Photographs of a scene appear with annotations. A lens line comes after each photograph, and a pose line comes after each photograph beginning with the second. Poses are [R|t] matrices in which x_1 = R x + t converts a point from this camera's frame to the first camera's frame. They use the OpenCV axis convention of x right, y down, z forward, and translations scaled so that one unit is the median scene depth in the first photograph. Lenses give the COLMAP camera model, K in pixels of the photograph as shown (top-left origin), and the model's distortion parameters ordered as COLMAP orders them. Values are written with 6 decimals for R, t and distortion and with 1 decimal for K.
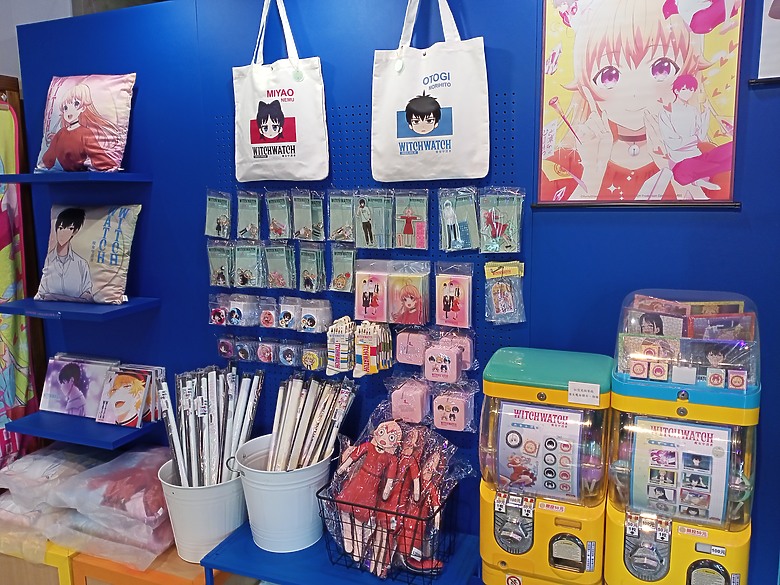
lens RADIAL K [[629.9, 0, 393.1], [0, 629.9, 295.7], [0, 0, 1]] dist [0.068463, -0.139626]
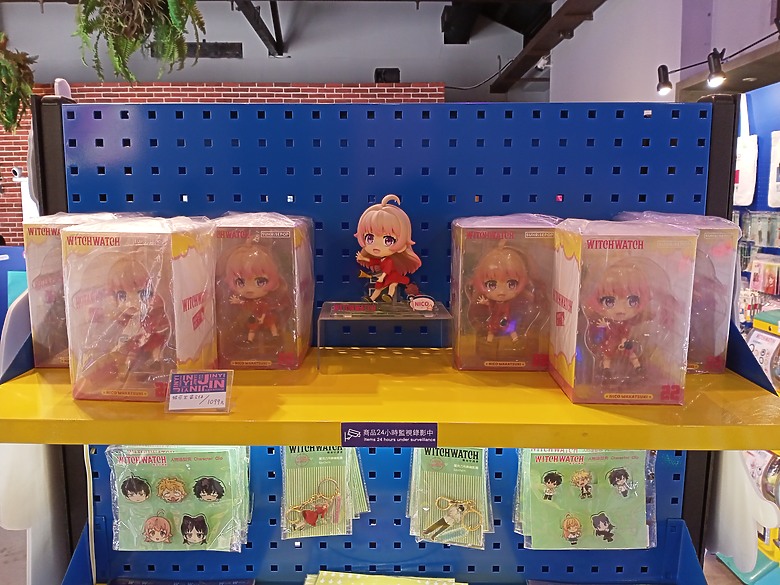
lens RADIAL K [[634.9, 0, 392.0], [0, 634.9, 294.4], [0, 0, 1]] dist [0.067008, -0.145598]
pose [[0.427592, 0.130142, -0.894555, 1.052211], [-0.140375, 0.987138, 0.076513, 0.055864], [0.893006, 0.092857, 0.440361, -0.594475]]
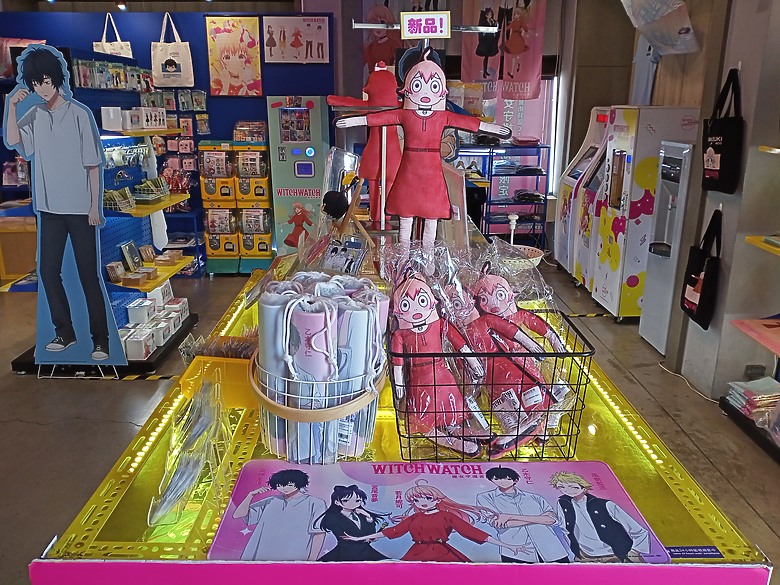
lens RADIAL K [[634.9, 0, 392.0], [0, 634.9, 294.4], [0, 0, 1]] dist [0.067008, -0.145598]
pose [[0.906037, -0.102395, 0.410623, -0.338348], [0.047145, 0.988669, 0.142513, 0.391126], [-0.420563, -0.109763, 0.900599, -2.189533]]
